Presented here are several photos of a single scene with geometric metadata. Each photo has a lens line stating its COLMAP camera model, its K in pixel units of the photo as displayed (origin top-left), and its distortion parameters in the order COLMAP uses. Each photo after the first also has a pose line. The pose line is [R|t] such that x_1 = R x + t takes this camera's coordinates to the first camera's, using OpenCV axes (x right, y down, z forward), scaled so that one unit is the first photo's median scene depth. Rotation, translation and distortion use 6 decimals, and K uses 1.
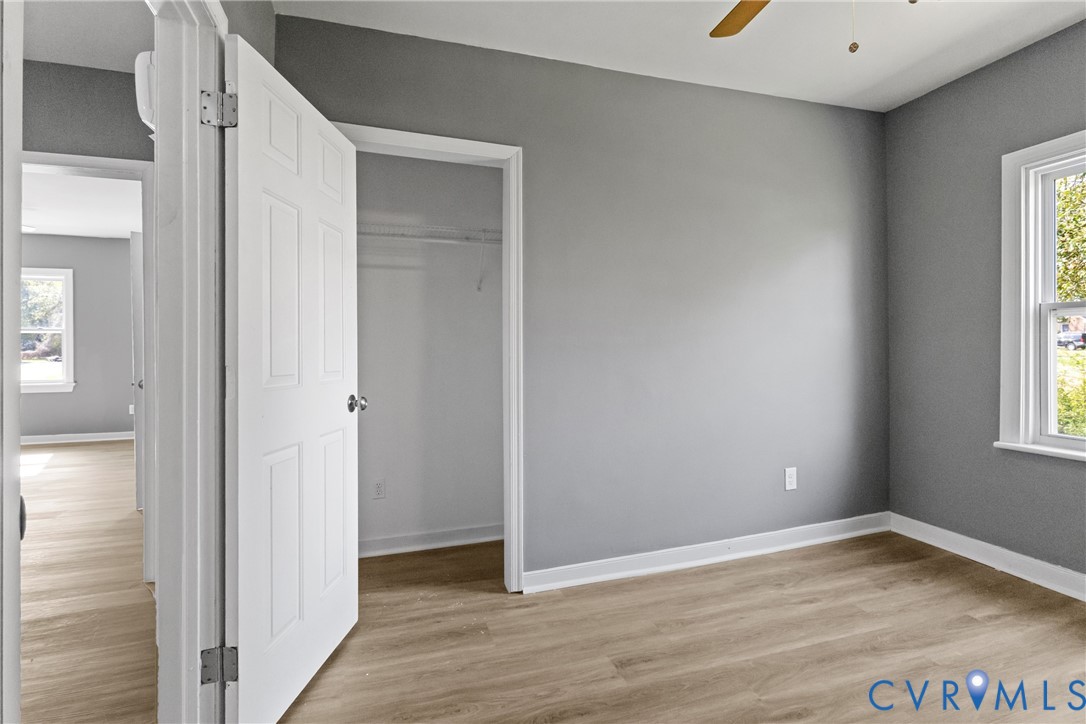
lens RADIAL K [[498.2, 0, 537.6], [0, 498.2, 354.9], [0, 0, 1]] dist [-0.008474, 0.005559]
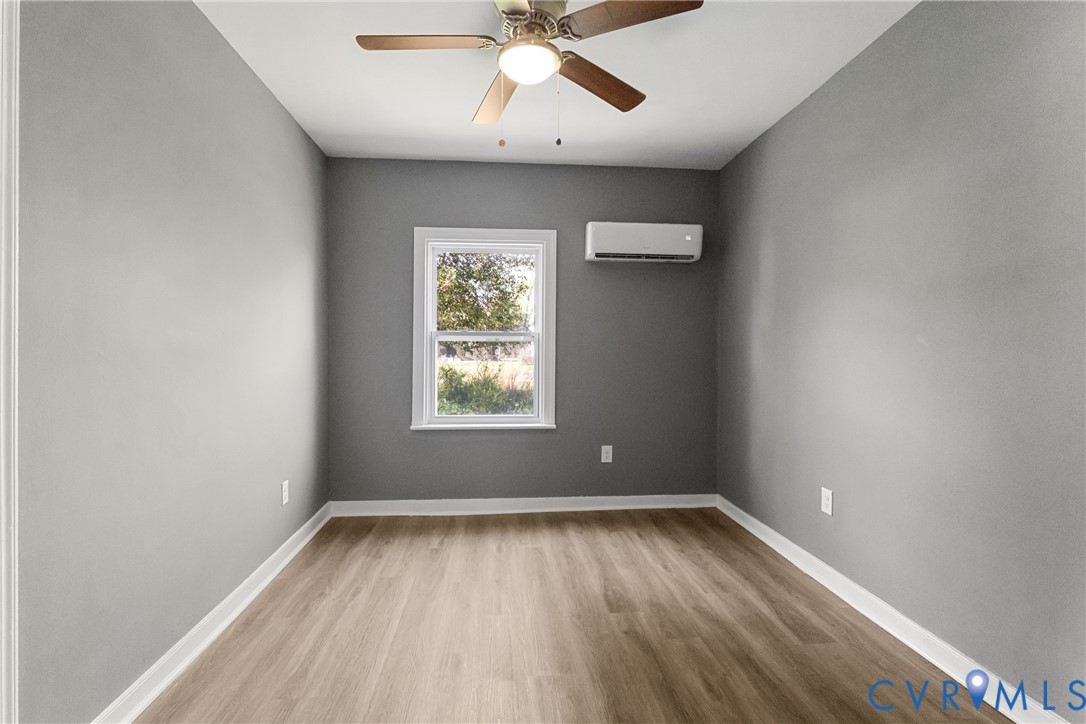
lens RADIAL K [[498.2, 0, 537.6], [0, 498.2, 354.9], [0, 0, 1]] dist [-0.008474, 0.005559]
pose [[0.230775, 0.005118, 0.972994, -0.399940], [0.006978, 0.999952, -0.006915, -0.017242], [-0.972982, 0.008385, 0.230728, 0.328894]]
